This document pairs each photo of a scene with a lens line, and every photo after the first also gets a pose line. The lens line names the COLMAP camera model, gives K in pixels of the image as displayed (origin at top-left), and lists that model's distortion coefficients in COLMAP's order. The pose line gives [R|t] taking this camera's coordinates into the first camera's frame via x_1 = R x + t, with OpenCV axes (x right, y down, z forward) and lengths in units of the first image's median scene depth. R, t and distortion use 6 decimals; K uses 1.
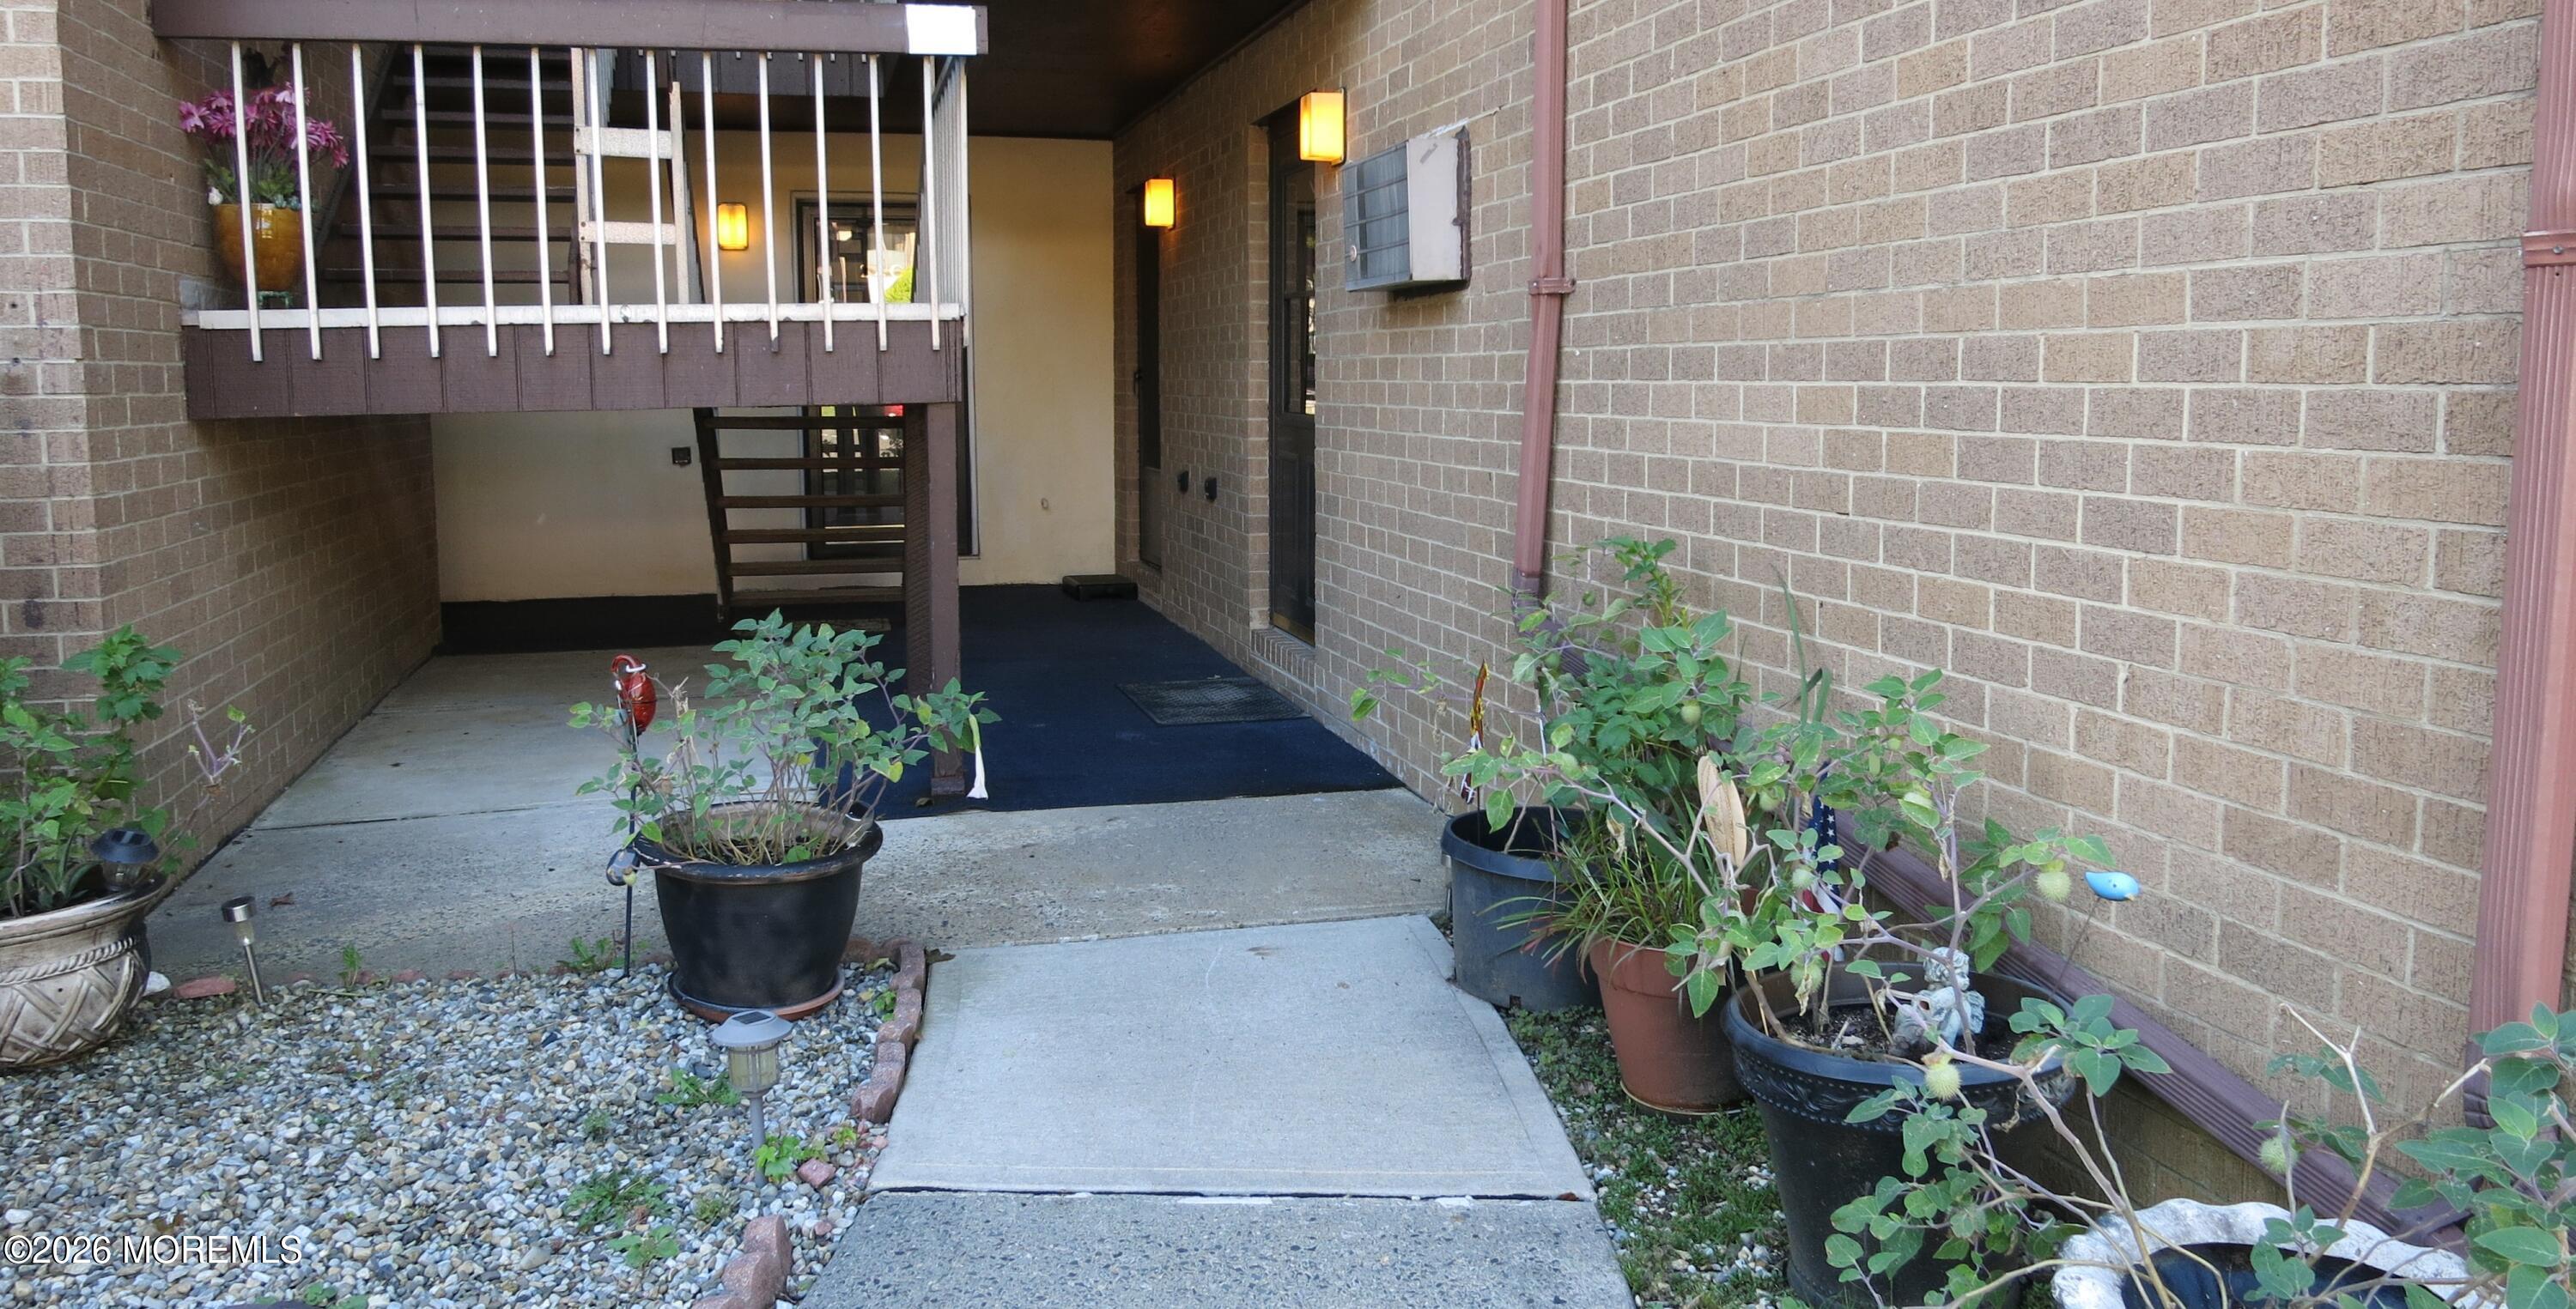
lens RADIAL K [[1876.5, 0, 1293.0], [0, 1876.5, 605.6], [0, 0, 1]] dist [-0.040030, -0.001562]
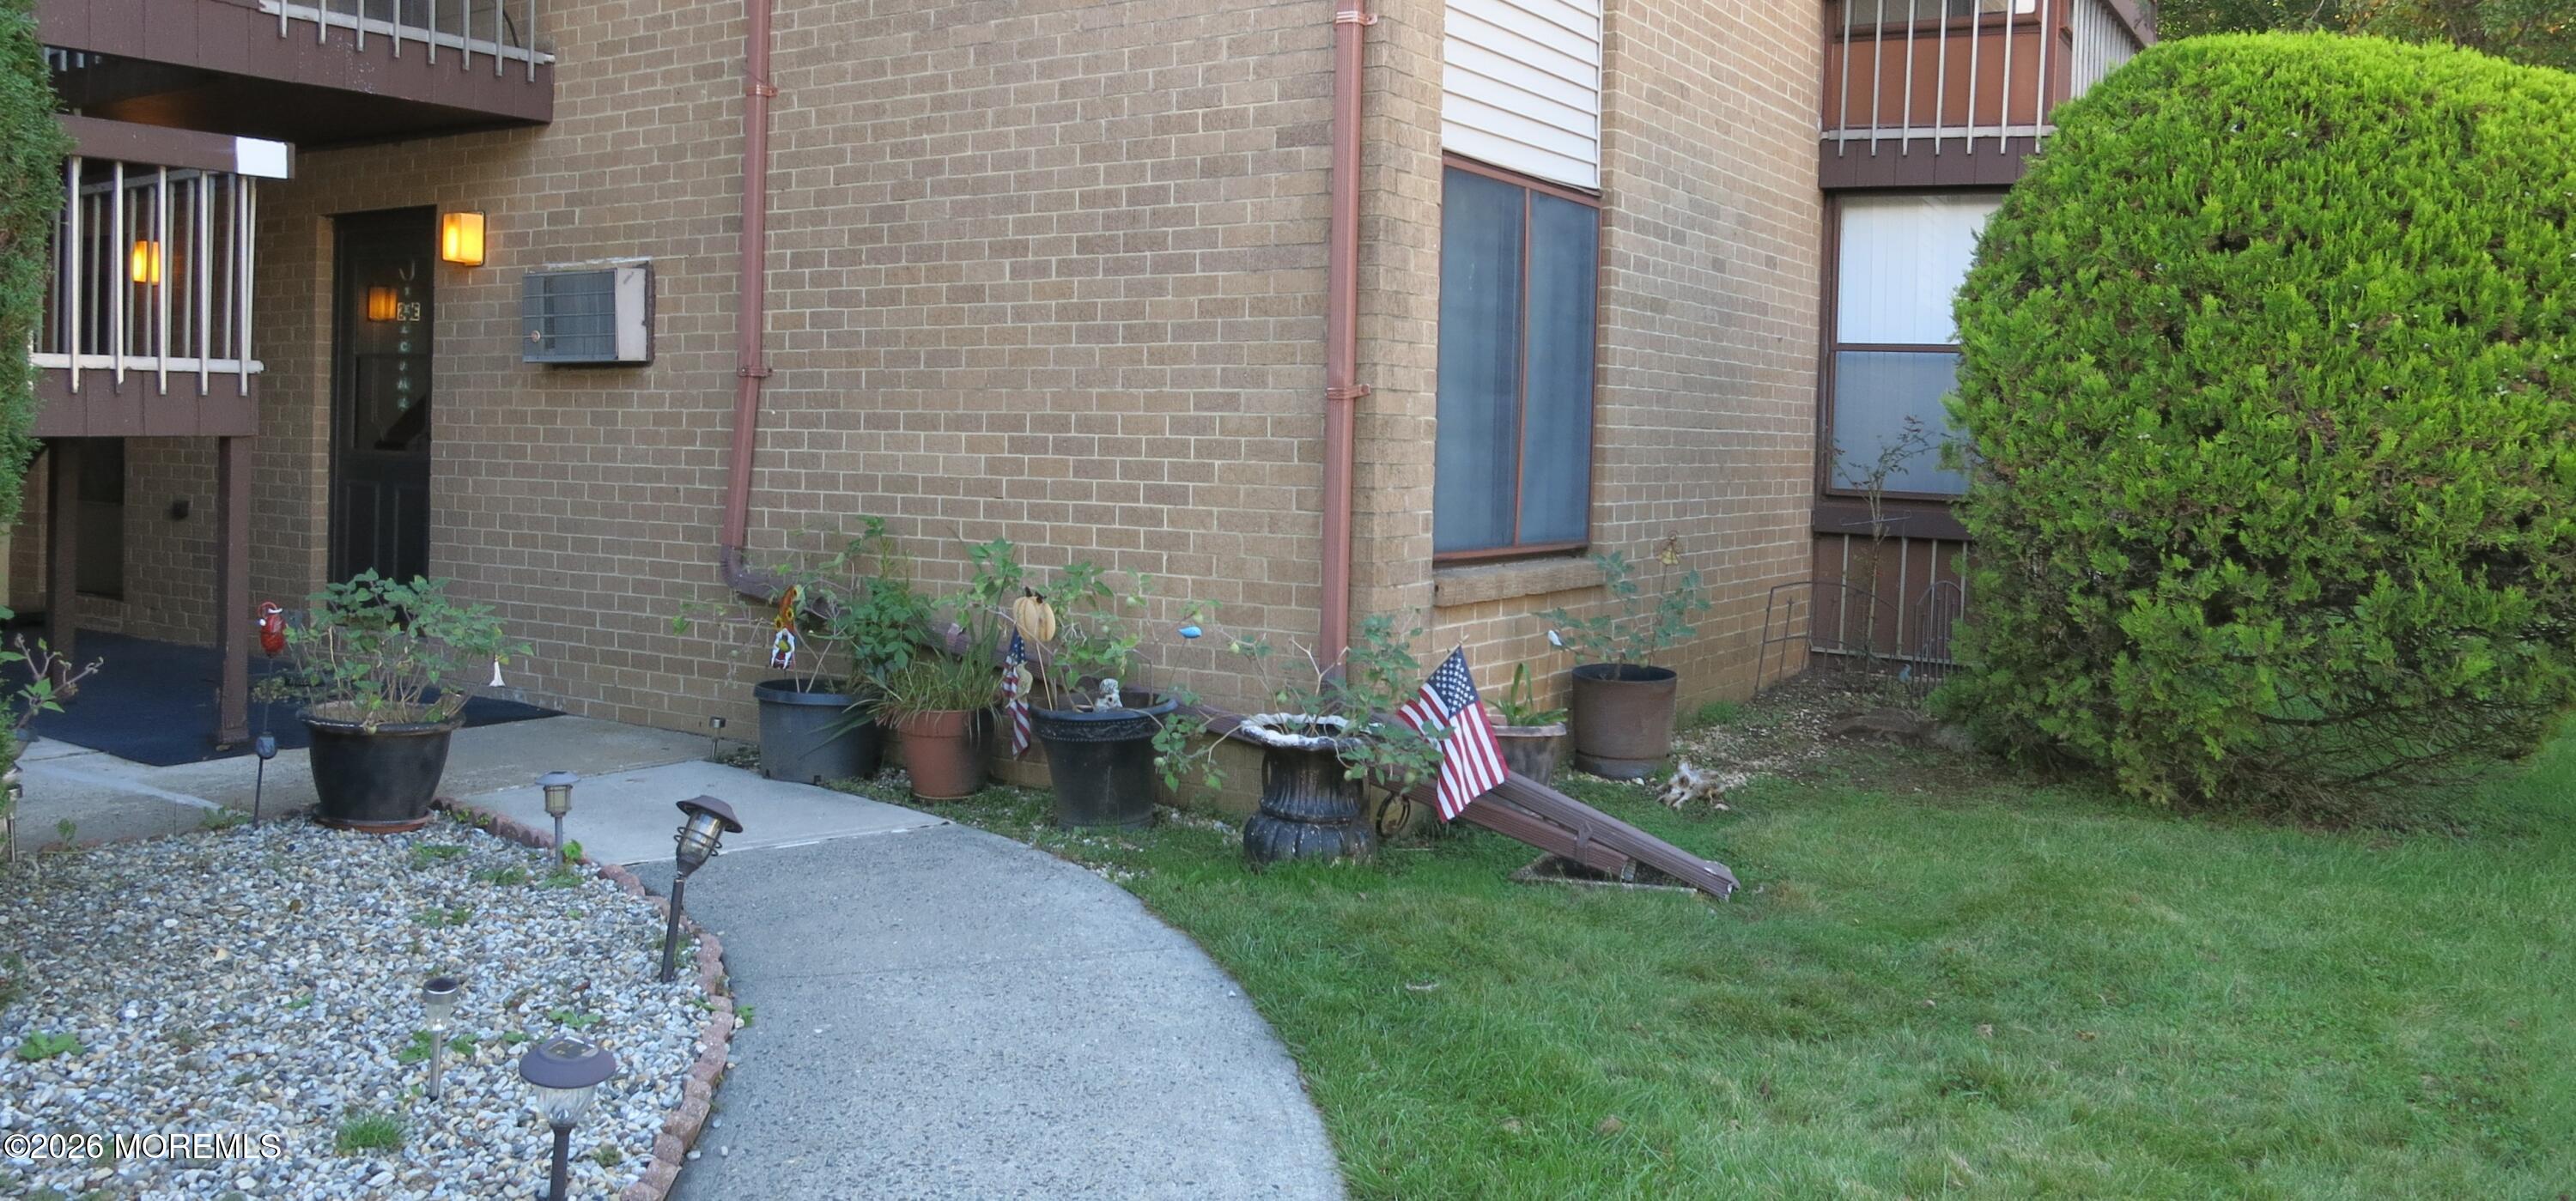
lens RADIAL K [[1977.8, 0, 1288.1], [0, 1977.8, 555.4], [0, 0, 1]] dist [-0.101384, -0.000561]
pose [[0.739117, -0.014804, 0.673414, -0.868872], [0.055730, 0.997675, -0.039235, 0.108514], [-0.671267, 0.066529, 0.738223, -0.741144]]
